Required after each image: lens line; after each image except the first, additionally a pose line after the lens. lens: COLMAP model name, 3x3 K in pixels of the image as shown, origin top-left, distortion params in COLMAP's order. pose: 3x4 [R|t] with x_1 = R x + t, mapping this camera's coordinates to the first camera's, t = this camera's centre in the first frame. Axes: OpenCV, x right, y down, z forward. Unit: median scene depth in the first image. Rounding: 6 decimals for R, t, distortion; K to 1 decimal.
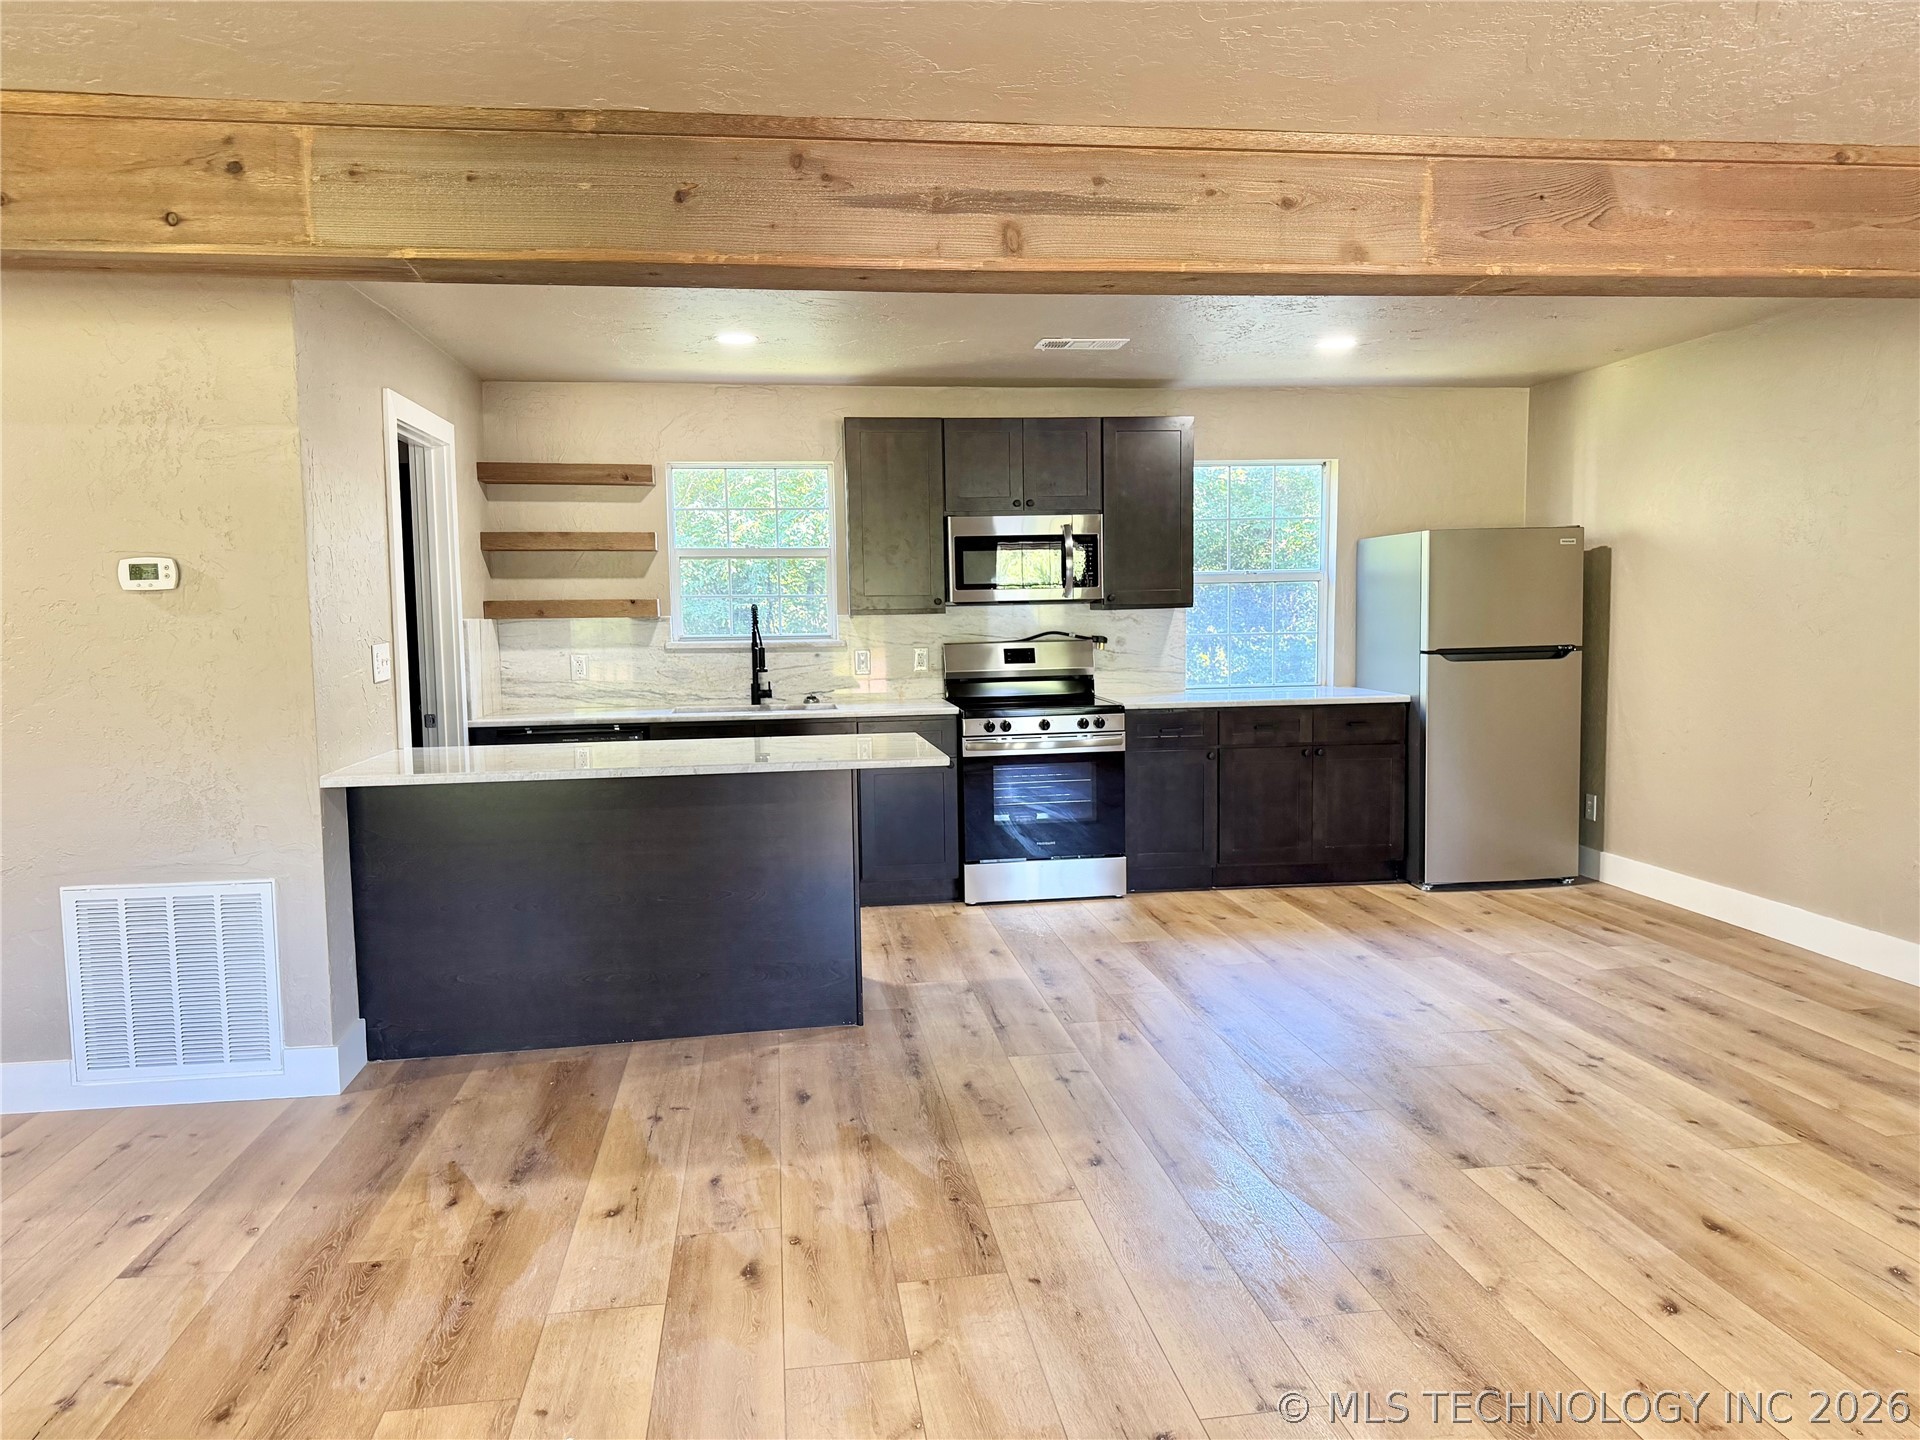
lens RADIAL K [[1340.5, 0, 959.7], [0, 1340.5, 724.1], [0, 0, 1]] dist [0.072098, -0.101123]
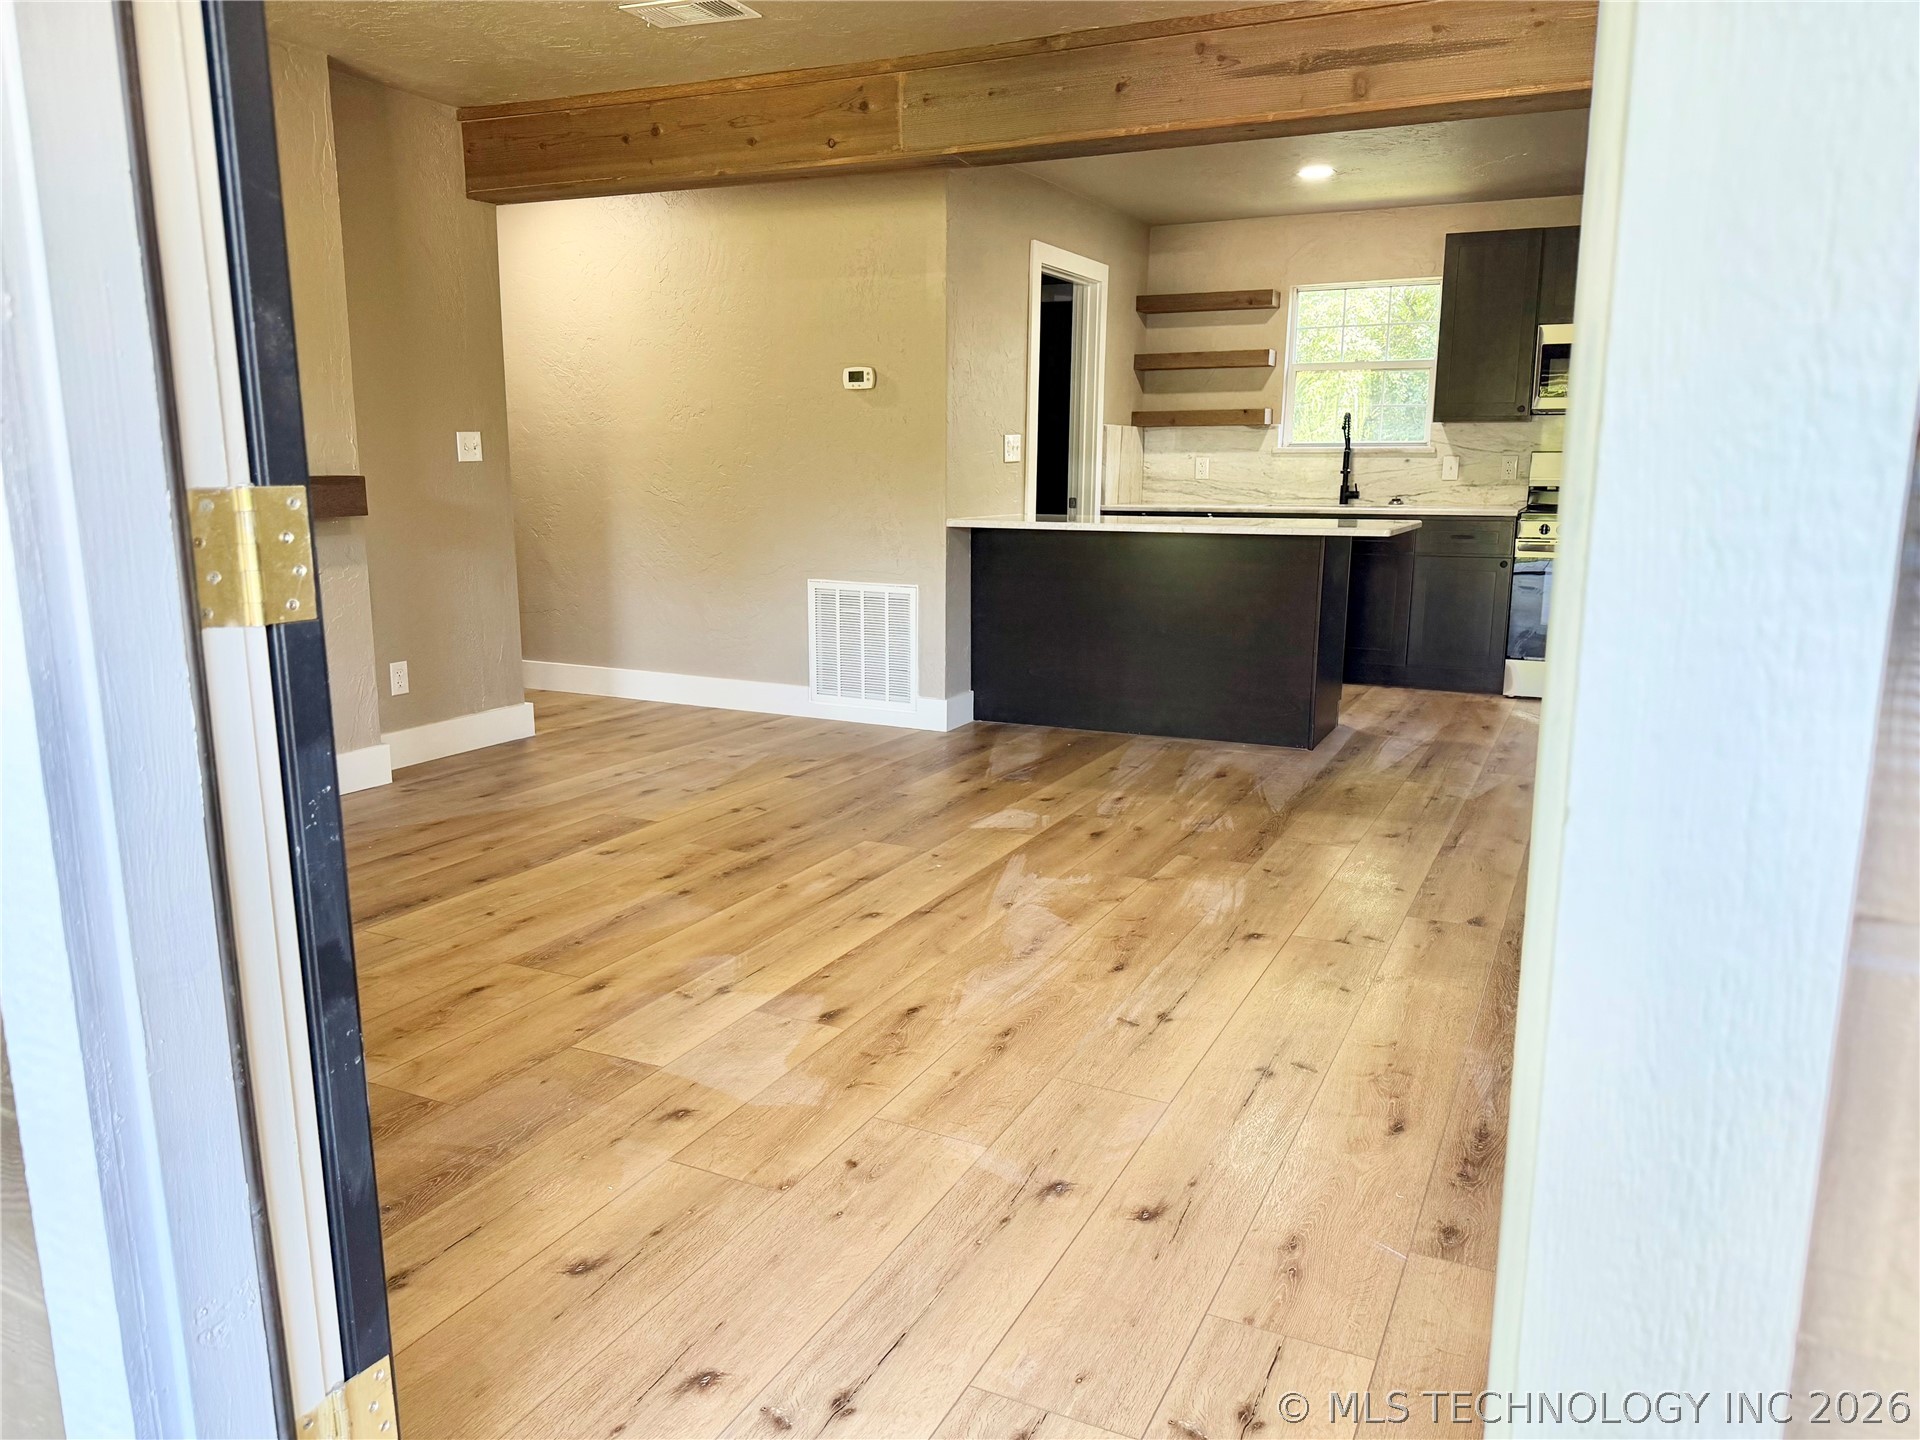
lens RADIAL K [[1340.5, 0, 980.4], [0, 1340.5, 735.9], [0, 0, 1]] dist [0.072098, -0.101123]
pose [[0.833746, 0.132268, -0.536072, 0.341178], [-0.067238, 0.987980, 0.139194, 0.060757], [0.548039, -0.080008, 0.832618, -0.205865]]
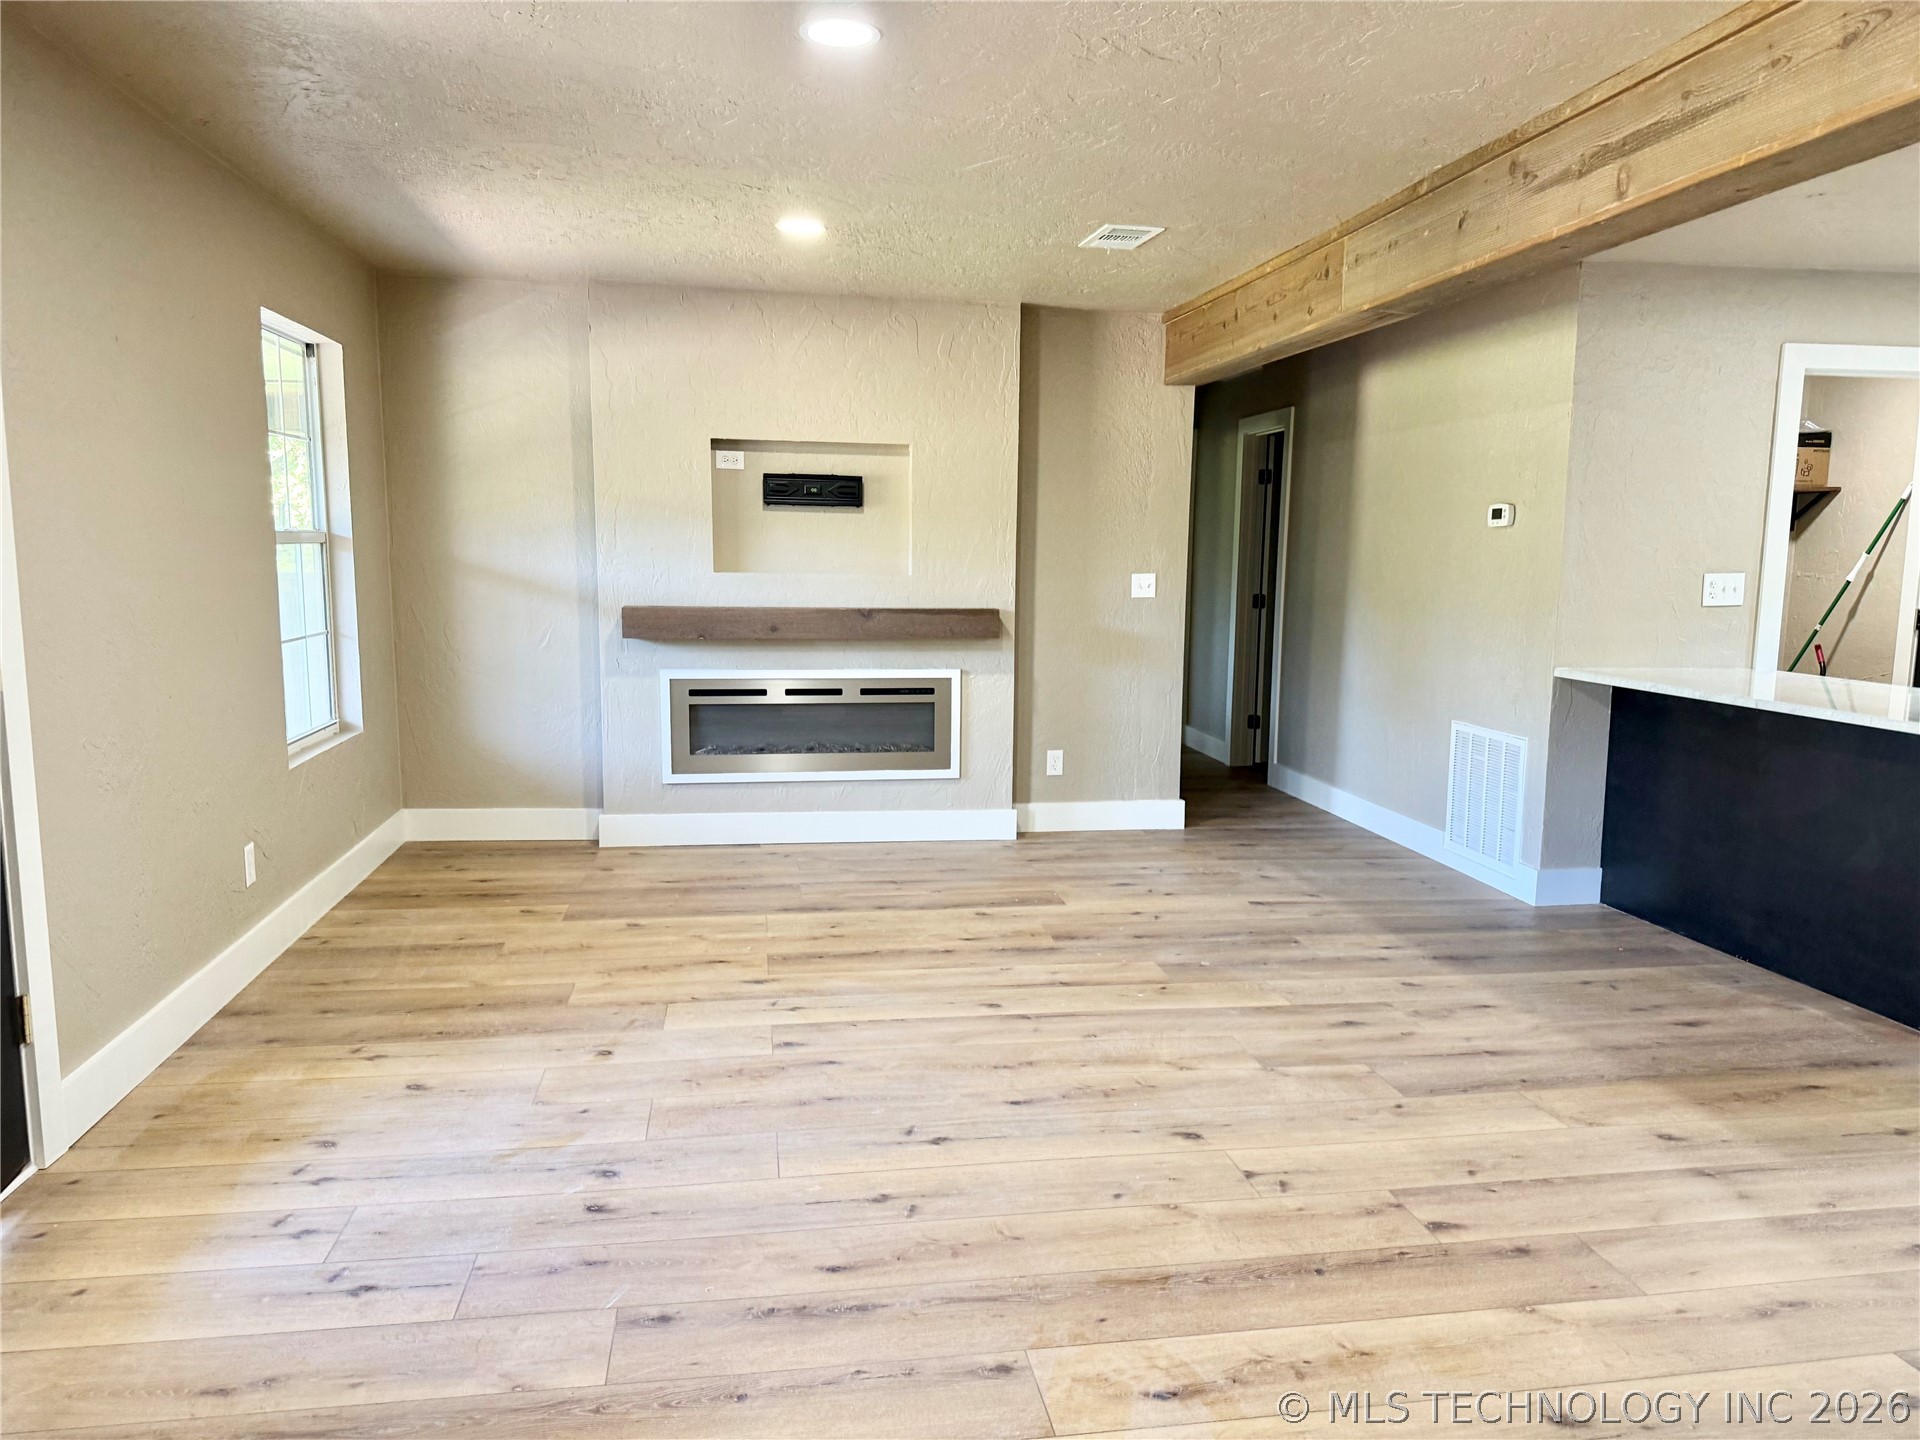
lens RADIAL K [[1340.5, 0, 962.9], [0, 1340.5, 725.8], [0, 0, 1]] dist [0.072098, -0.101123]
pose [[0.018097, 0.146689, -0.989017, 0.748470], [-0.097670, 0.984707, 0.144263, -0.035766], [0.995054, 0.093987, 0.032147, 0.343952]]
